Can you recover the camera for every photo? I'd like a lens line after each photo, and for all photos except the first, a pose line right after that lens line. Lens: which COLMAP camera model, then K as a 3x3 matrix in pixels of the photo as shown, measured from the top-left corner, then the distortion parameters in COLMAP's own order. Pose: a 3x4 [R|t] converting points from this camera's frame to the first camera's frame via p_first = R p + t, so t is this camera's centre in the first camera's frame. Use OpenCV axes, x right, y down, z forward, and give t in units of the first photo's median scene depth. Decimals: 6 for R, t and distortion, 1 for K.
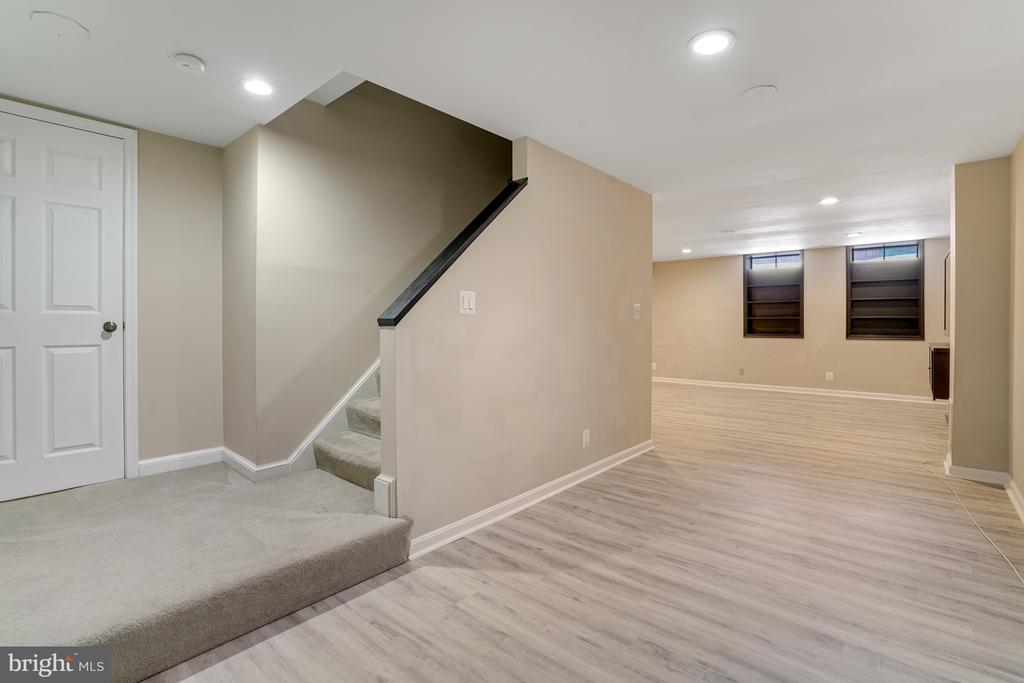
lens RADIAL K [[477.5, 0, 507.4], [0, 477.5, 332.0], [0, 0, 1]] dist [-0.002825, 0.000059]
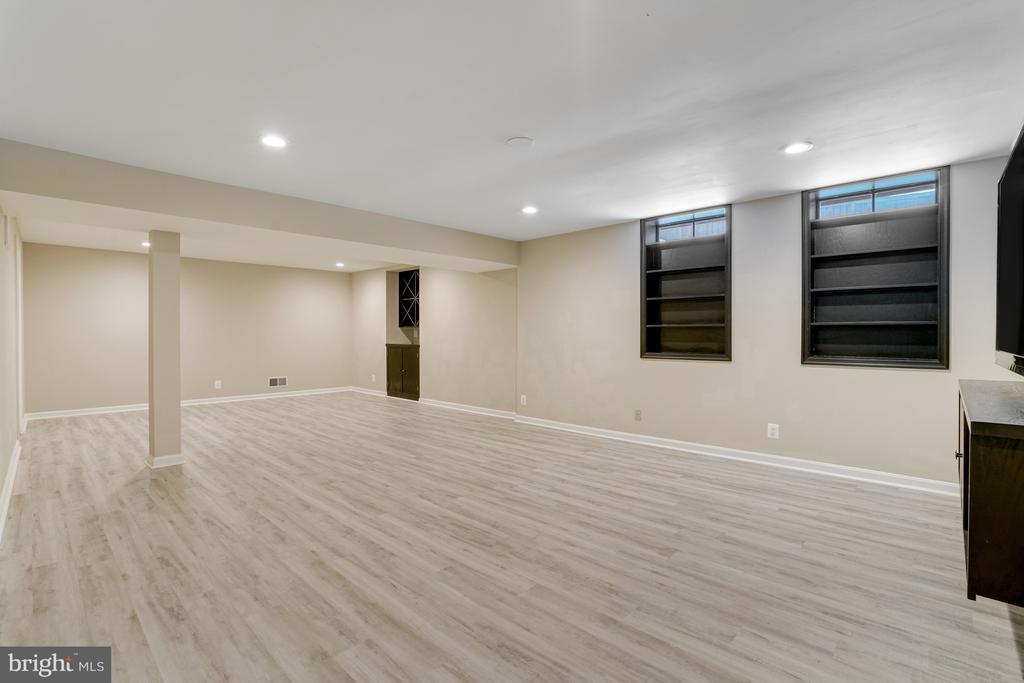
lens RADIAL K [[477.5, 0, 516.6], [0, 477.5, 344.9], [0, 0, 1]] dist [-0.002825, 0.000059]
pose [[0.998653, 0.001299, -0.051868, 0.406120], [-0.001027, 0.999986, 0.005269, -0.008992], [0.051874, -0.005209, 0.998640, 0.433631]]
